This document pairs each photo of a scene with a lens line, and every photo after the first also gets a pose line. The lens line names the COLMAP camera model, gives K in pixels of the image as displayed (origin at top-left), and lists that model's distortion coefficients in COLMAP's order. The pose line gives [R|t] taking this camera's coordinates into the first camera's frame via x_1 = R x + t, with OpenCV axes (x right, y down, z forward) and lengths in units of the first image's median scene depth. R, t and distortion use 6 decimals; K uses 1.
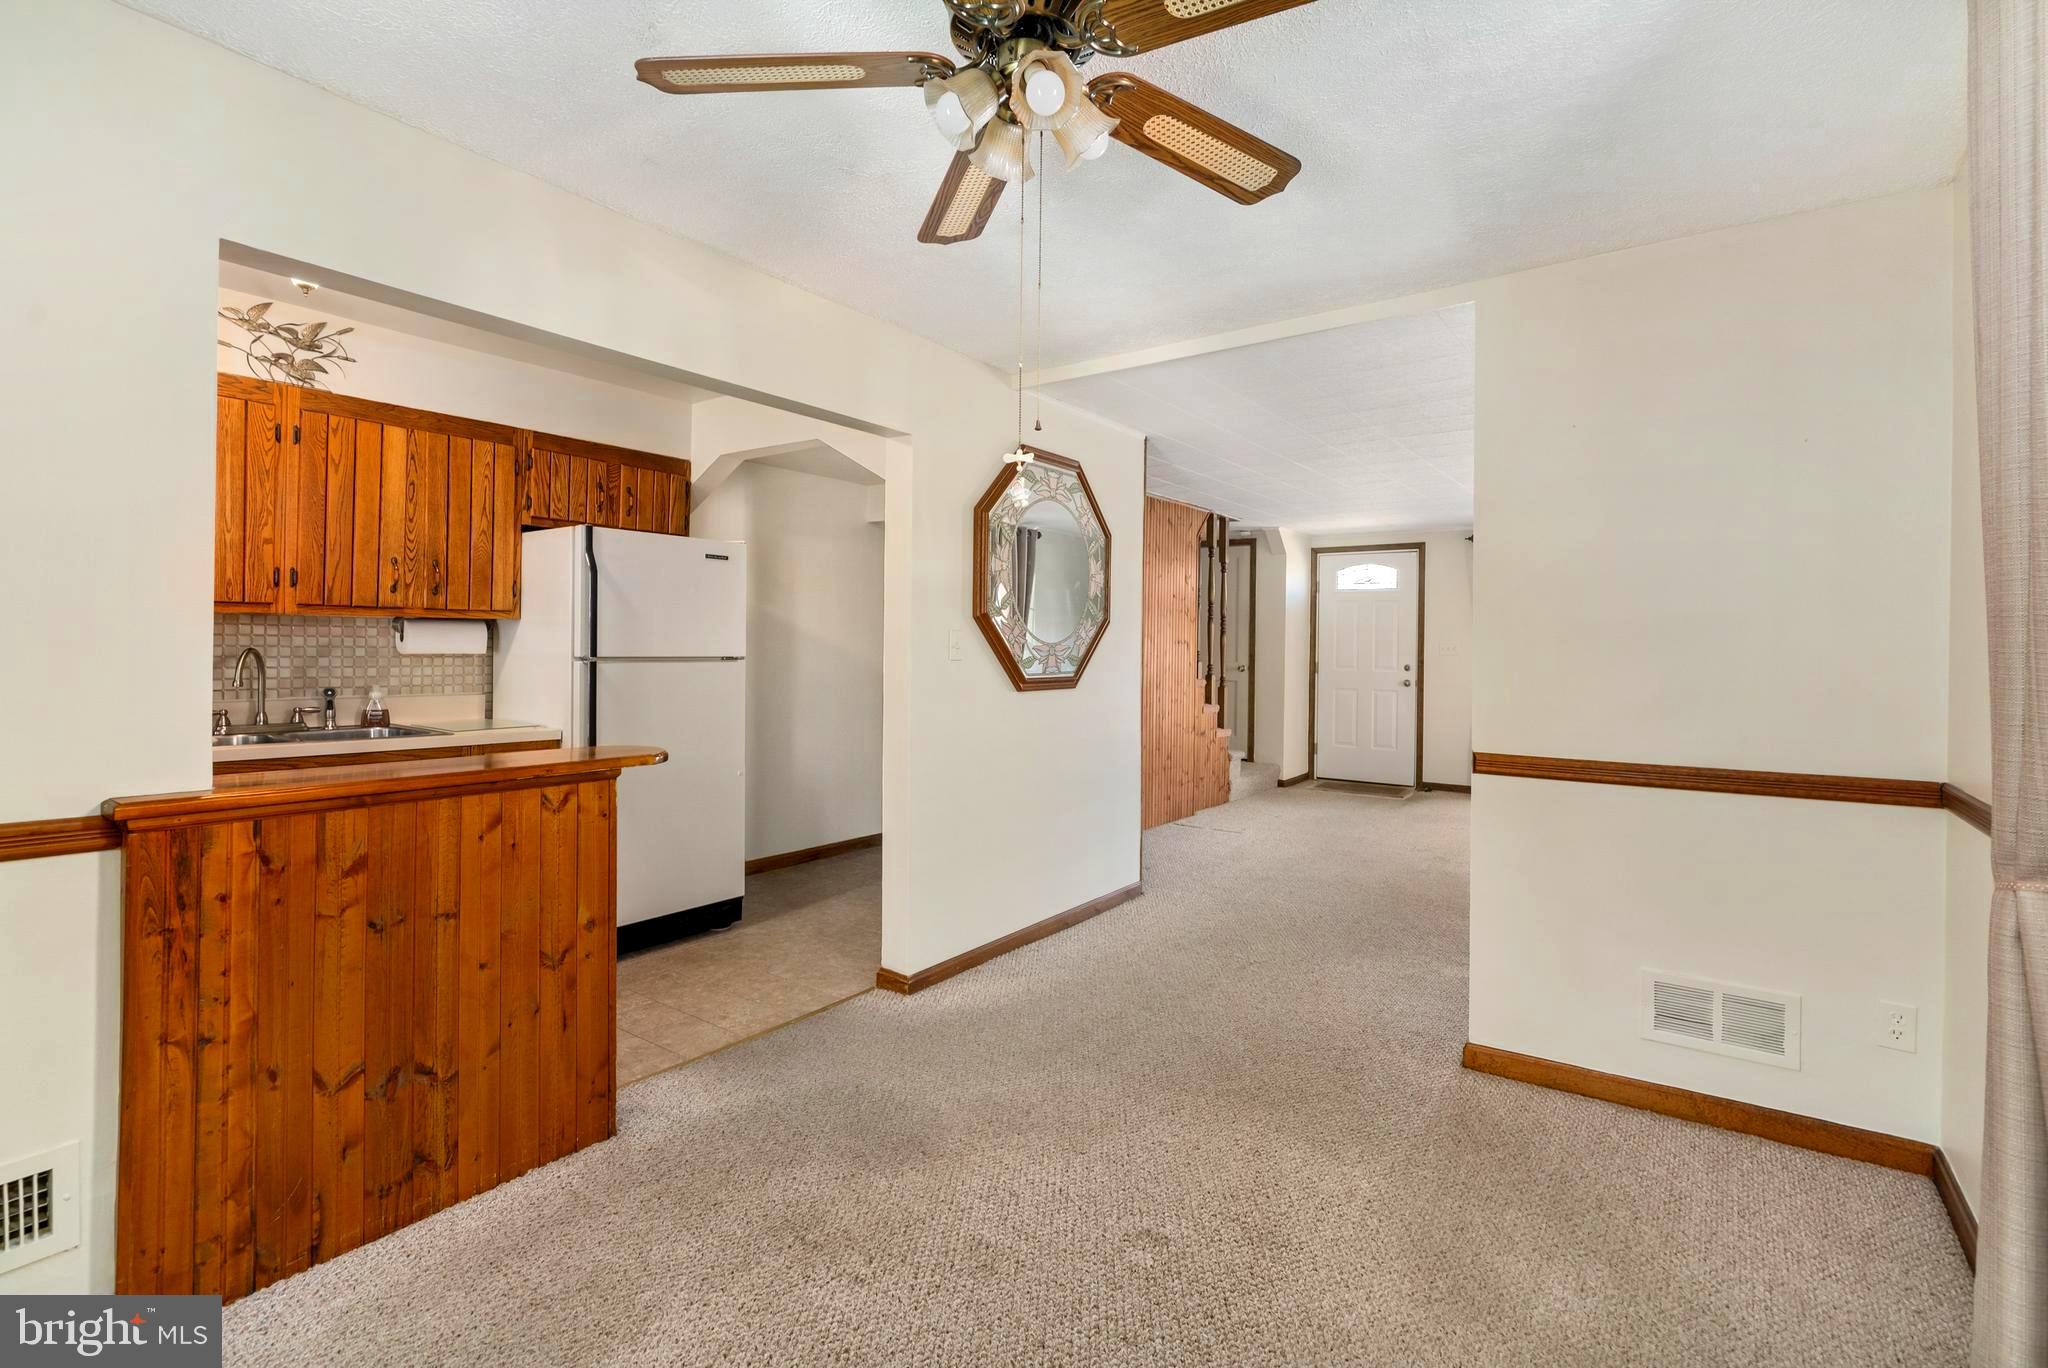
lens RADIAL K [[941.7, 0, 1048.2], [0, 941.7, 642.5], [0, 0, 1]] dist [-0.000493, 0.000007]
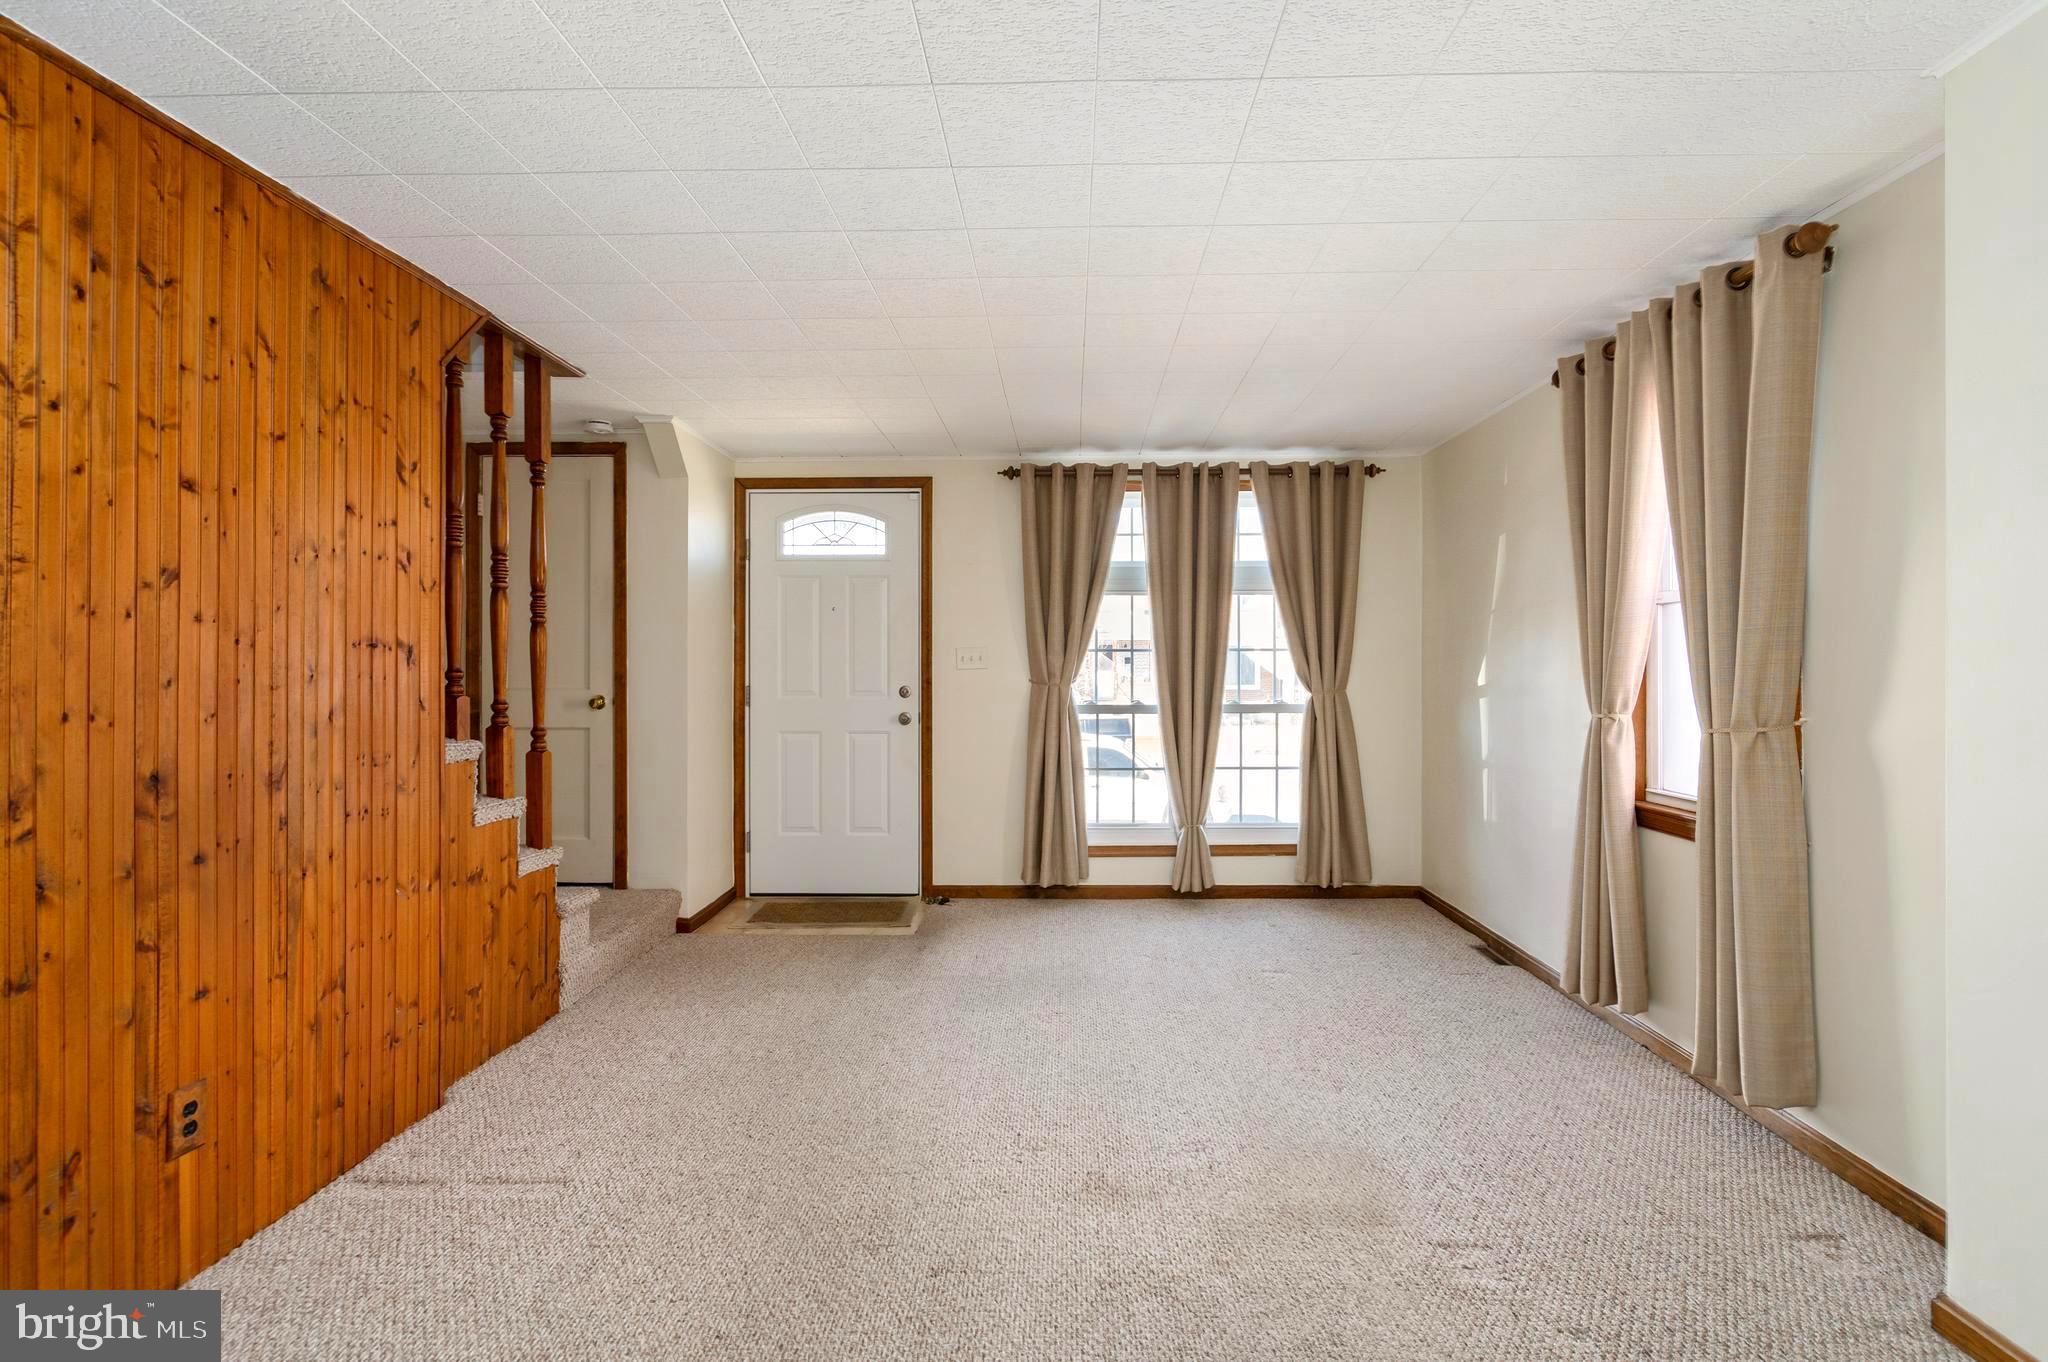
lens RADIAL K [[982.6, 0, 1047.9], [0, 982.6, 663.7], [0, 0, 1]] dist [-0.001087, 0.000371]
pose [[0.827345, -0.012283, 0.561559, 0.252688], [0.008602, 0.999921, 0.009197, 0.010108], [-0.561628, -0.002779, 0.827385, 0.996948]]
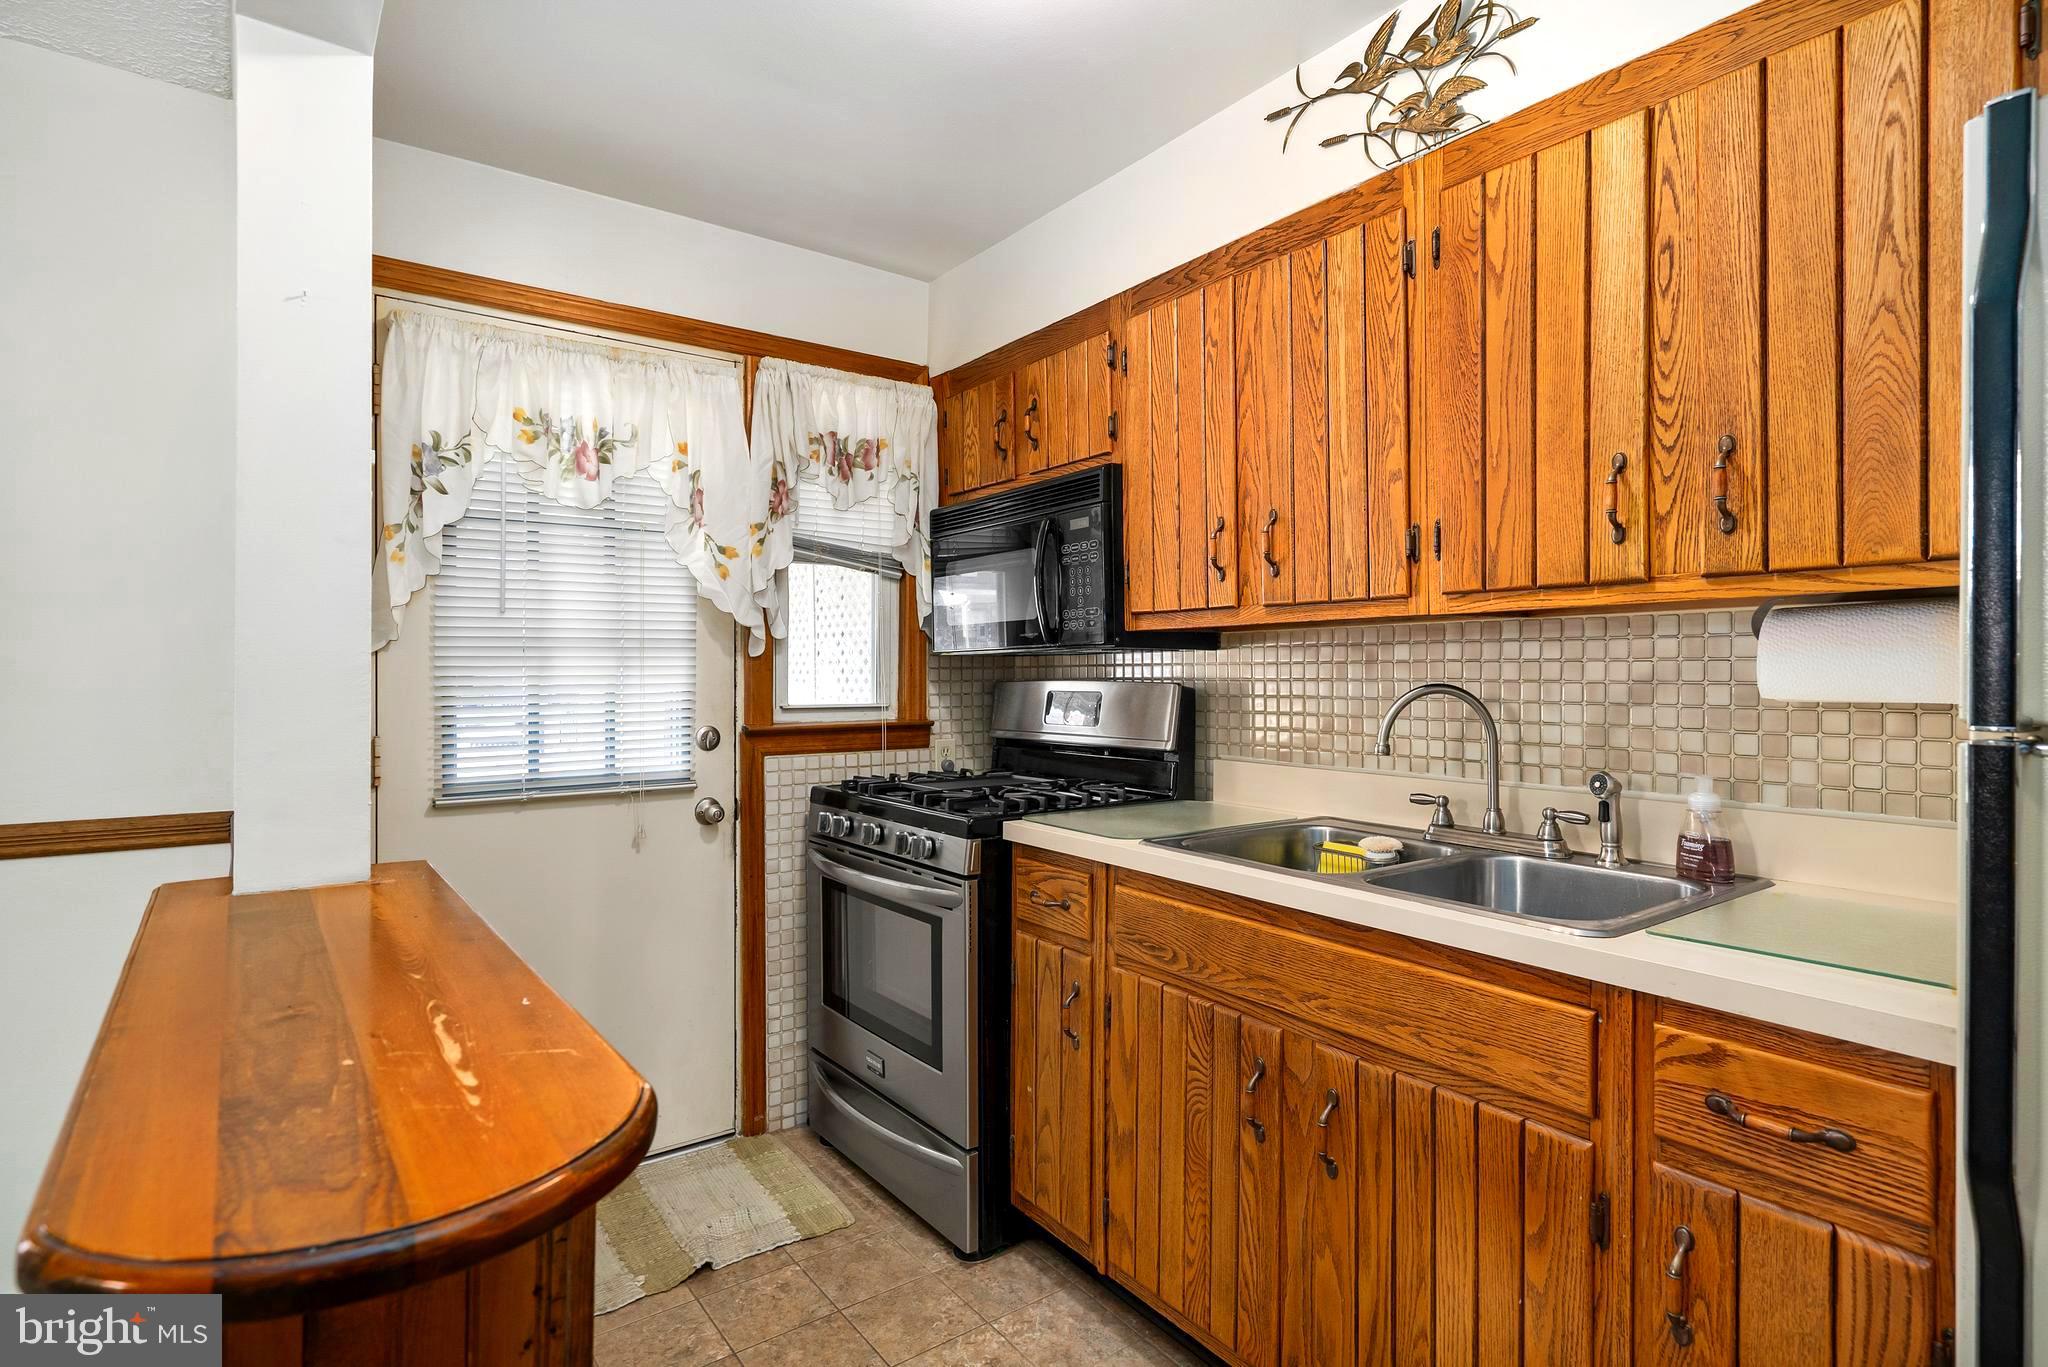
lens RADIAL K [[1042.8, 0, 1042.9], [0, 1042.8, 680.1], [0, 0, 1]] dist [0.001431, 0.001413]
pose [[-0.310604, -0.007183, -0.950512, -0.183911], [-0.001667, 0.999974, -0.007012, 0.006626], [0.950538, -0.000594, -0.310607, 0.810061]]
